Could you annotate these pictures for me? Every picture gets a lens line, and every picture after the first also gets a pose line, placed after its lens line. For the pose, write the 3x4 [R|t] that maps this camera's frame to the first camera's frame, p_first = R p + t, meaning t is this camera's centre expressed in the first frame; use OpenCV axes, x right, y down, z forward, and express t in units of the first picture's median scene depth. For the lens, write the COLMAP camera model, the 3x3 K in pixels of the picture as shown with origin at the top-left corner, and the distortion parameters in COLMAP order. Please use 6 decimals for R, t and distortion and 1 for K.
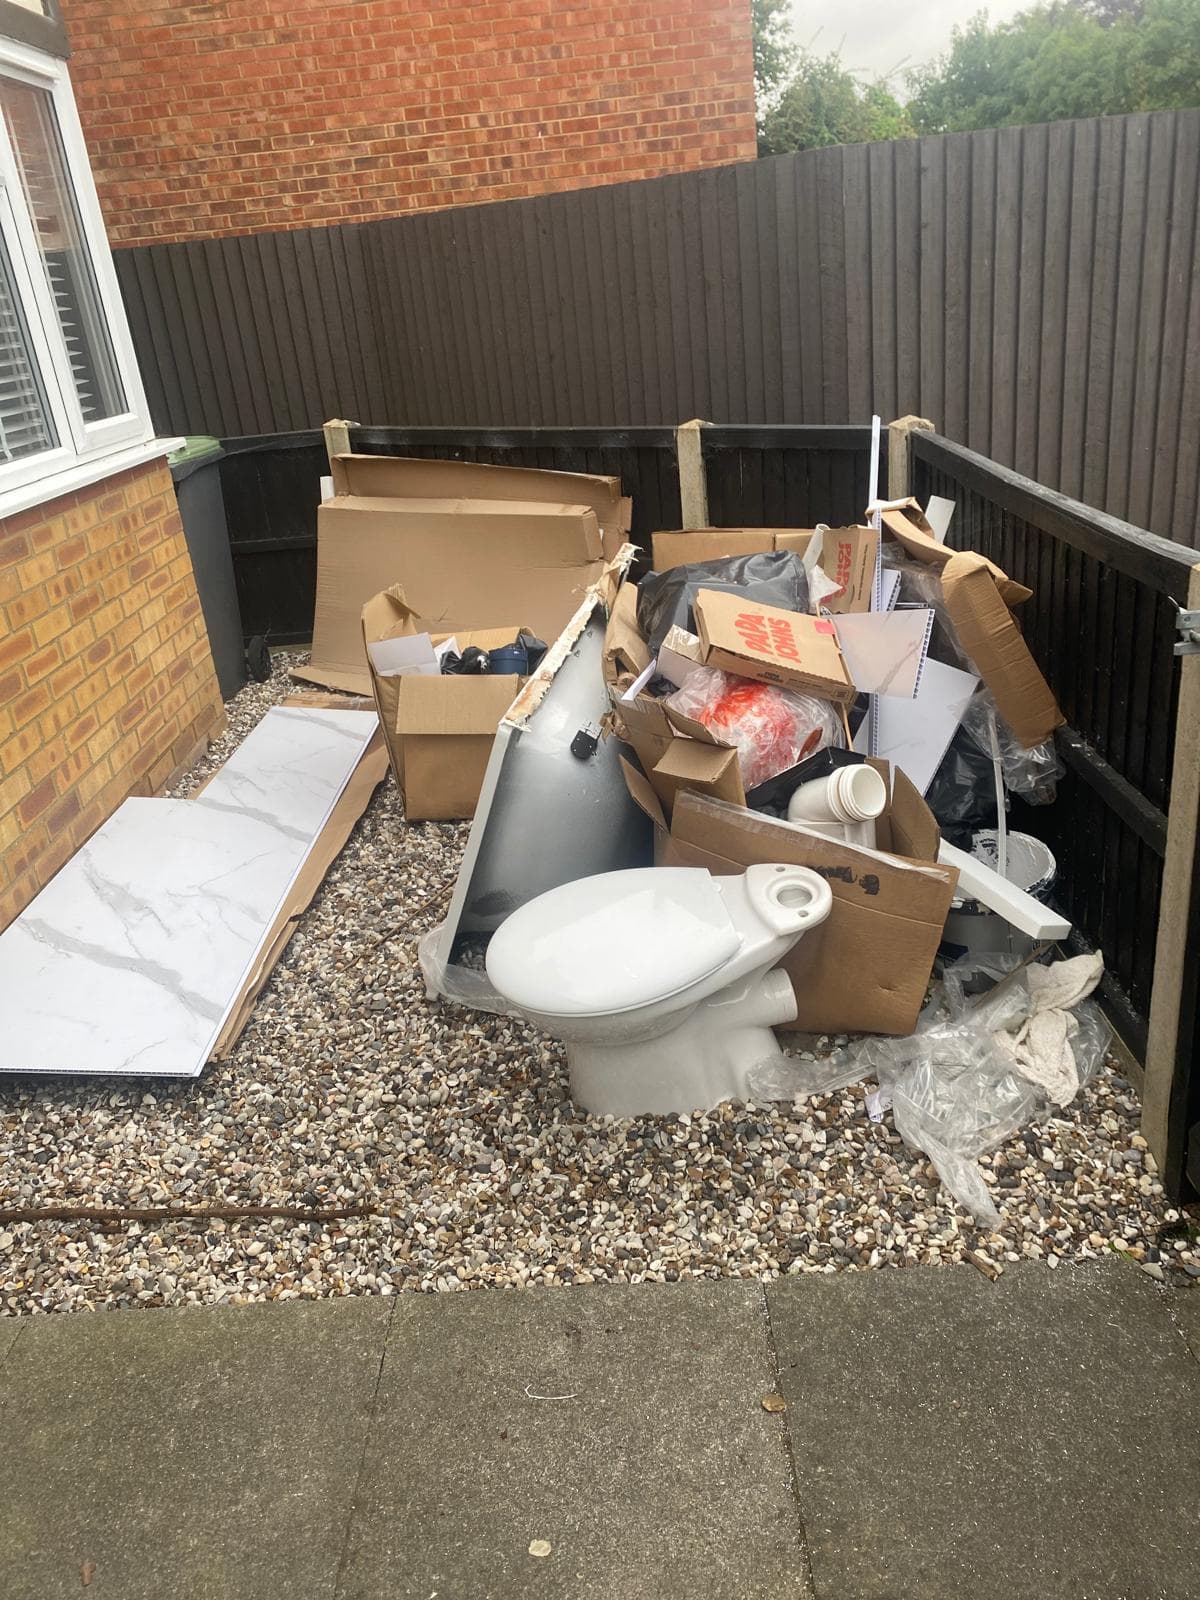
lens RADIAL K [[1245.5, 0, 596.6], [0, 1245.5, 807.4], [0, 0, 1]] dist [0.051663, -0.062897]
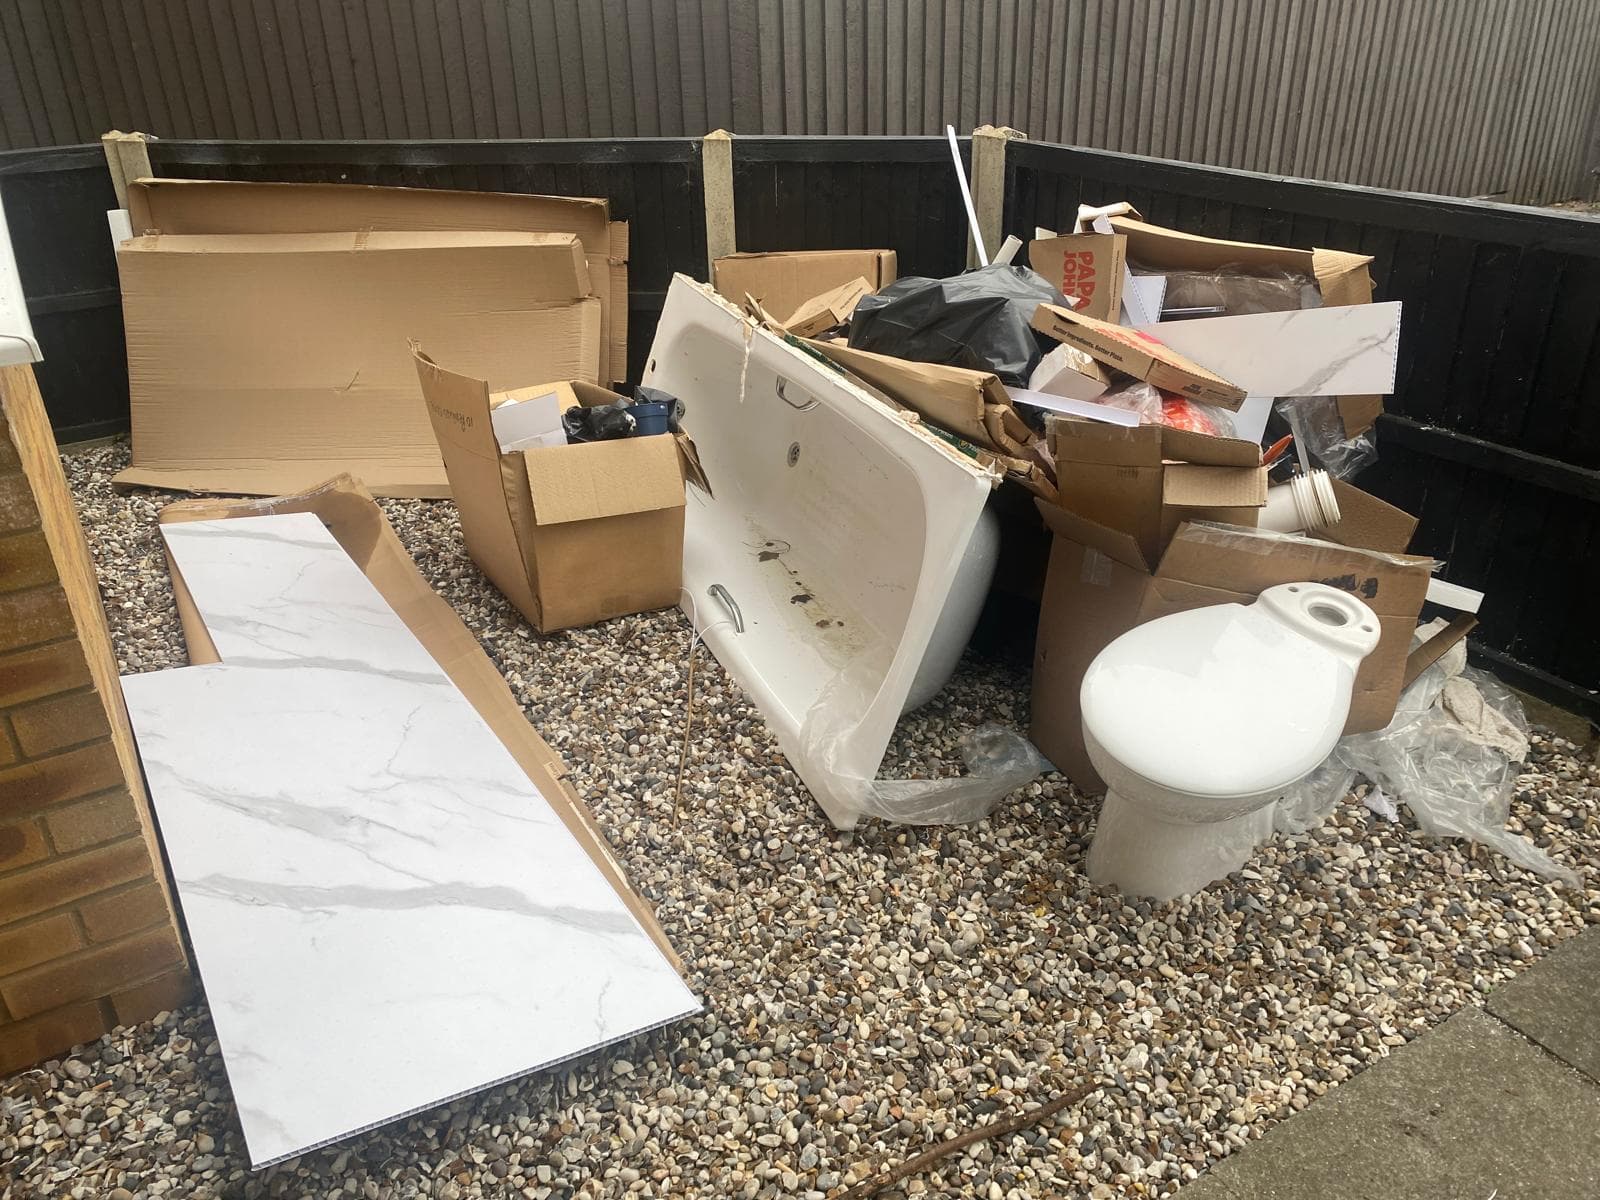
lens RADIAL K [[1254.4, 0, 801.7], [0, 1254.4, 593.1], [0, 0, 1]] dist [0.012418, 0.001405]
pose [[0.850050, -0.169022, 0.498845, -0.403932], [0.154911, 0.985451, 0.069923, -0.044859], [-0.503405, 0.017839, 0.863866, 0.230994]]
